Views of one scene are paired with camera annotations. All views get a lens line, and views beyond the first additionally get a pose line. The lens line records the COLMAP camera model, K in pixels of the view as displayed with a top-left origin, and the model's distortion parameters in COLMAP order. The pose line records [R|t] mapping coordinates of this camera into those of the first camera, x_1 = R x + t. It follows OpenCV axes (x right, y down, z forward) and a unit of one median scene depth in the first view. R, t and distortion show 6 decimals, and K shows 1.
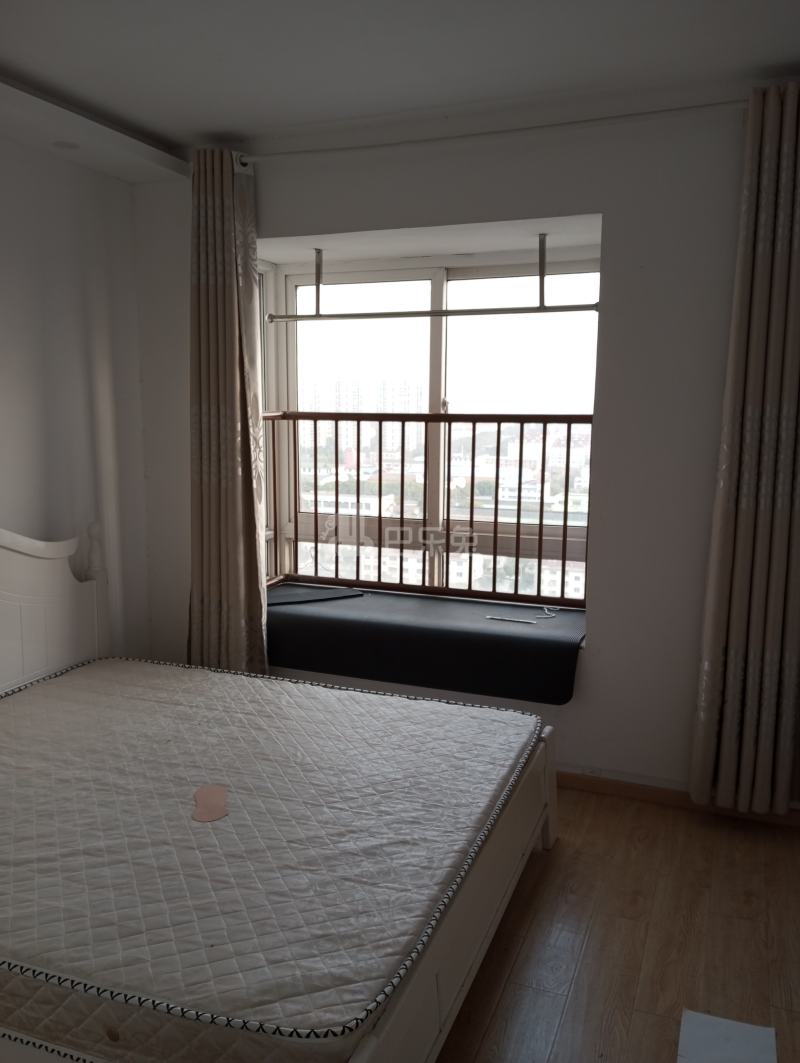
lens RADIAL K [[853.8, 0, 399.6], [0, 853.8, 534.1], [0, 0, 1]] dist [-0.000419, -0.047779]
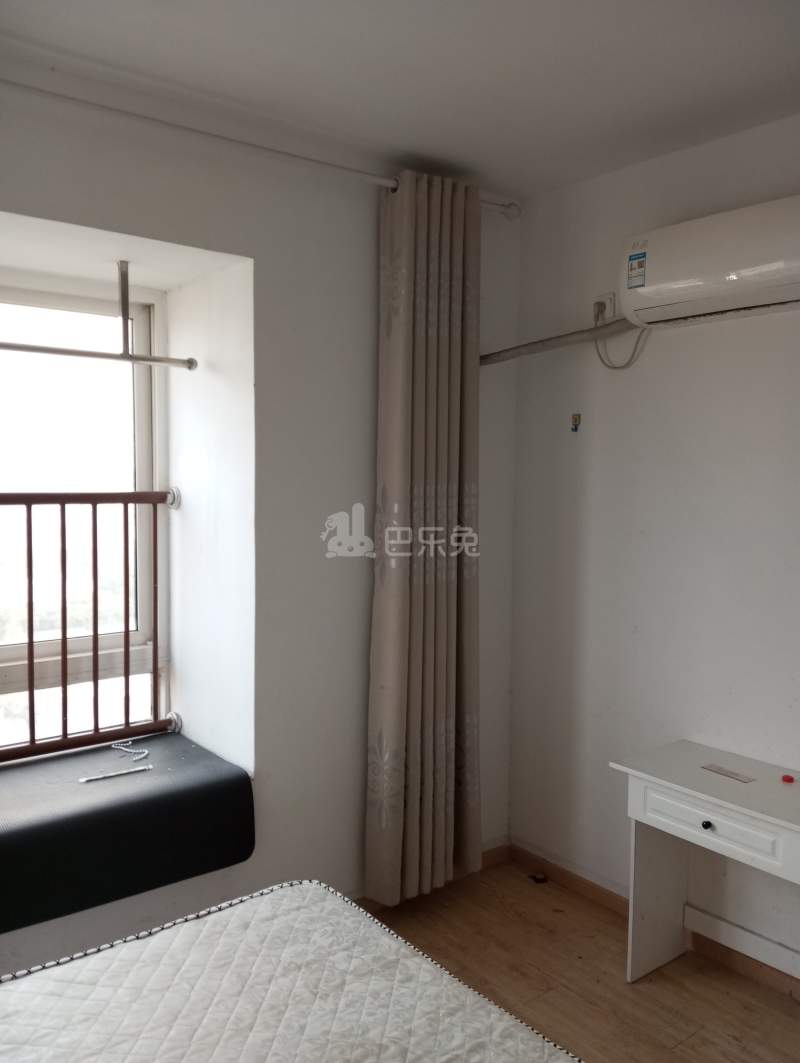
lens RADIAL K [[818.4, 0, 400.0], [0, 818.4, 531.5], [0, 0, 1]] dist [-0.000541, -0.000168]
pose [[0.504126, -0.040313, 0.862689, -0.405149], [0.119184, 0.992600, -0.023264, -0.068924], [-0.855367, 0.114547, 0.505200, 0.493331]]
